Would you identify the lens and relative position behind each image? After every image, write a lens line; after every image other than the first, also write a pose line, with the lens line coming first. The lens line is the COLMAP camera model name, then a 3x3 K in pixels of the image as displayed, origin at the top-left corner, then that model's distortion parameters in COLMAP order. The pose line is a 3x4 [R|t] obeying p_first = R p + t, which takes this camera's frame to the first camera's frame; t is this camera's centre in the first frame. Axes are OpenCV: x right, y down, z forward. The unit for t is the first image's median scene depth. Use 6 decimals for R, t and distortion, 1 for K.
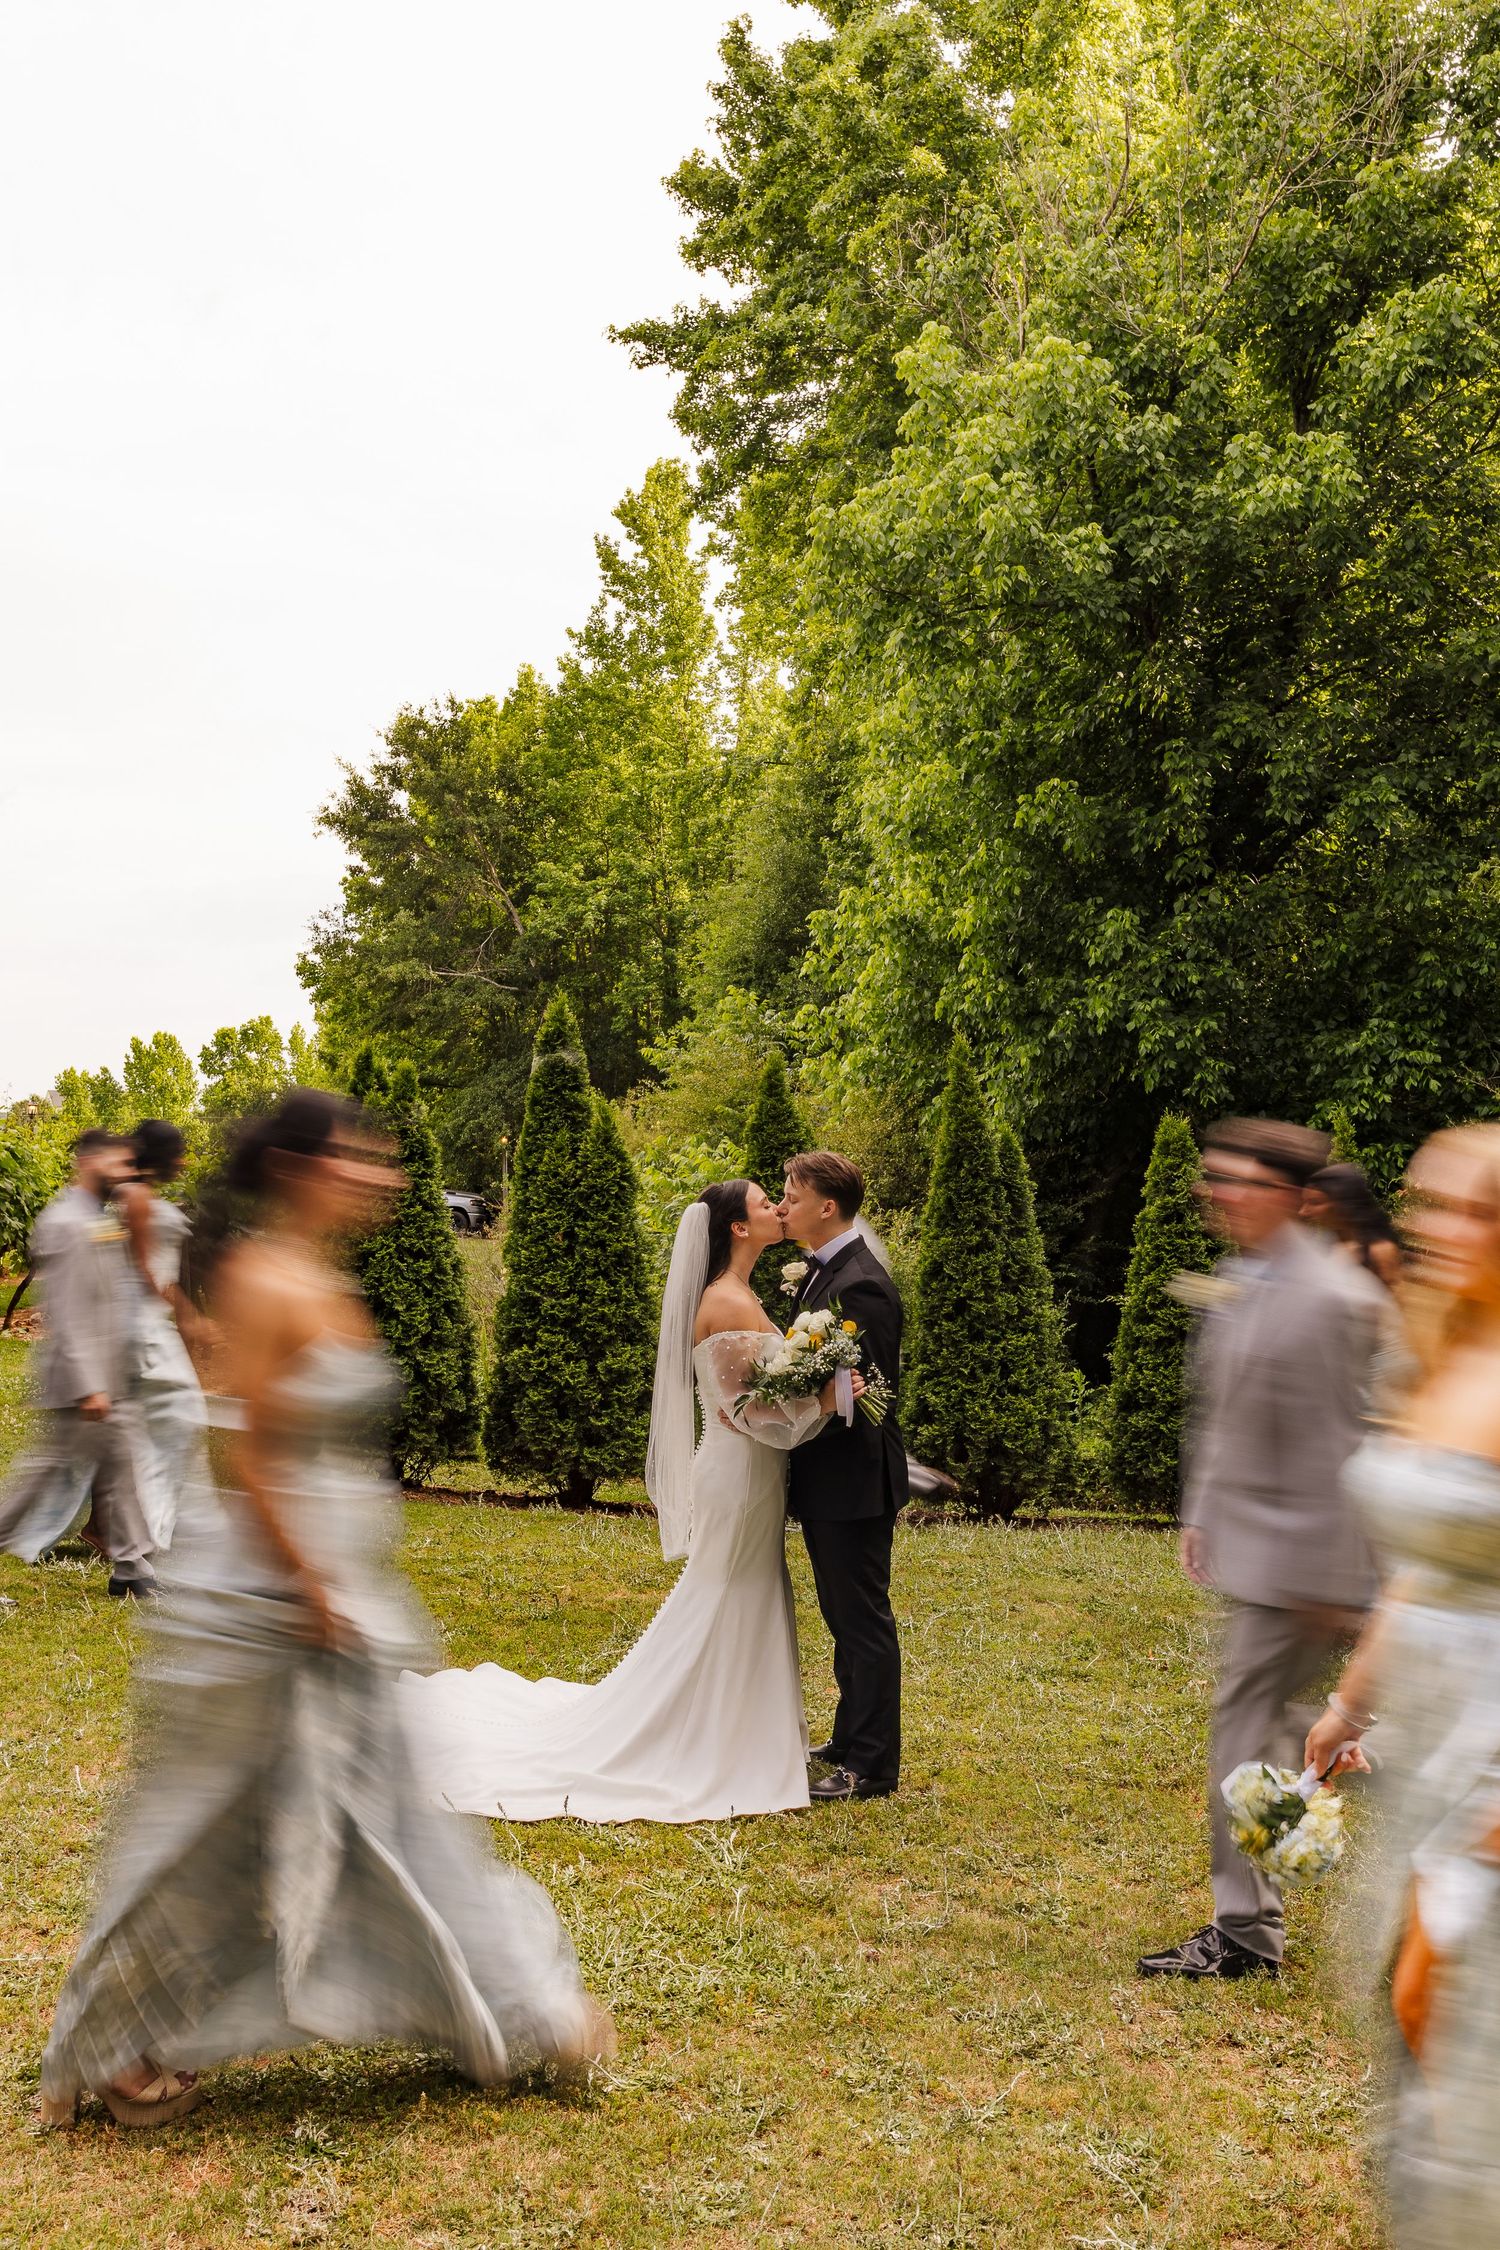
lens RADIAL K [[2166.5, 0, 749.4], [0, 2166.5, 1124.5], [0, 0, 1]] dist [-0.002521, 0.000000]
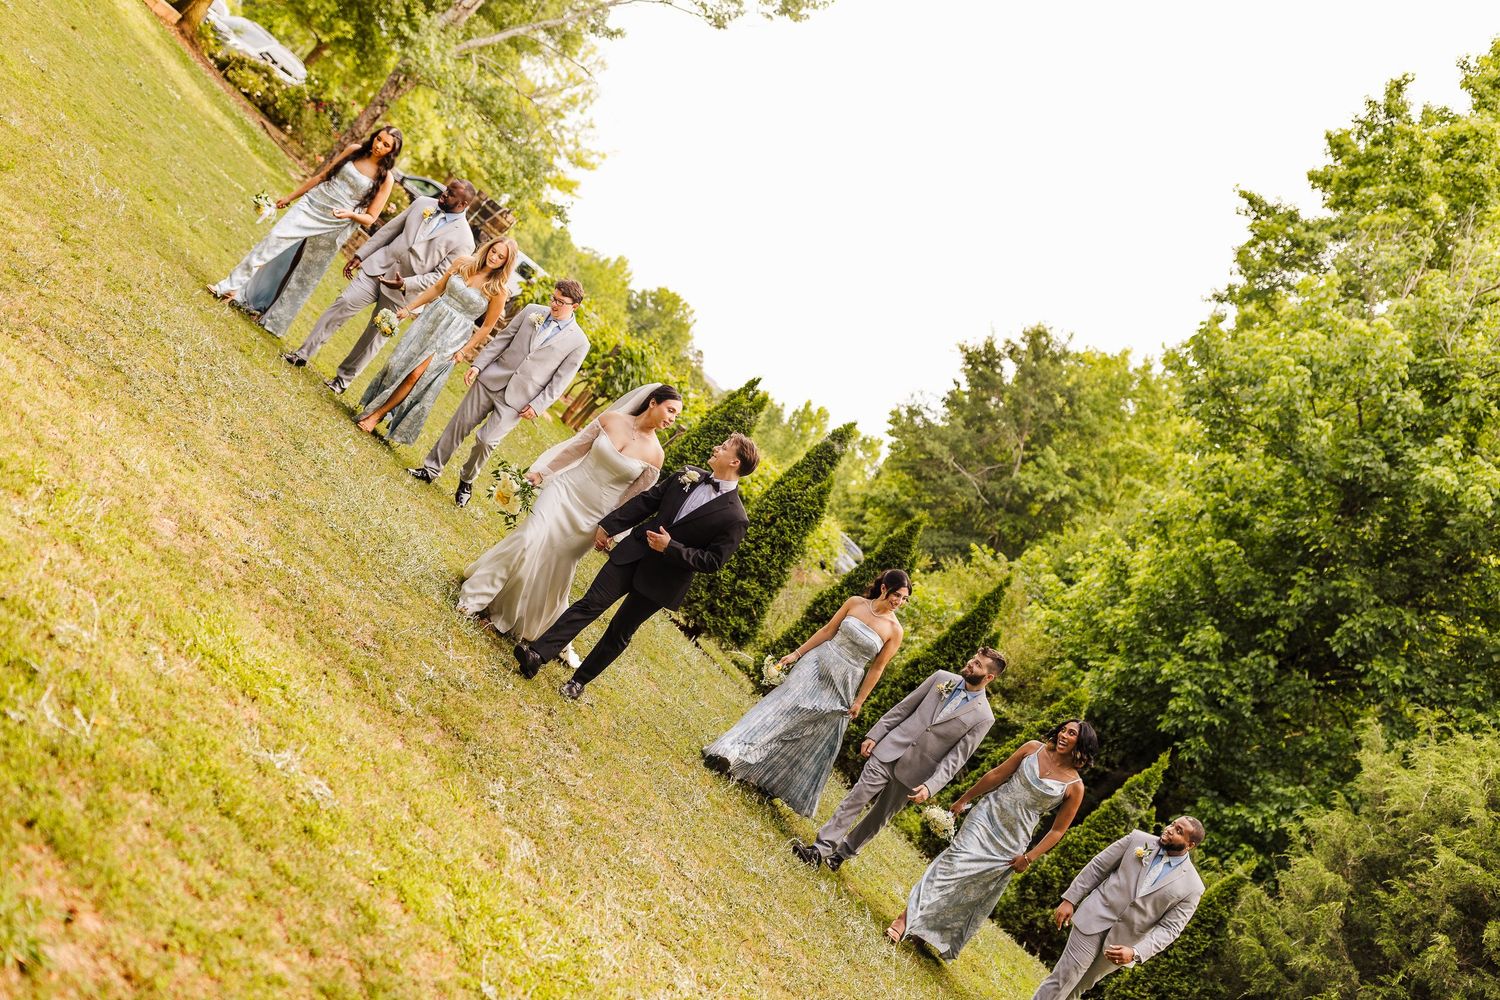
lens RADIAL K [[1444.3, 0, 750.1], [0, 1444.3, 500.5], [0, 0, 1]] dist [-0.002521, 0.000000]
pose [[0.740173, 0.616251, -0.269033, 0.127231], [-0.630141, 0.775327, 0.042309, -0.000800], [0.234661, 0.138213, 0.962201, -0.113710]]
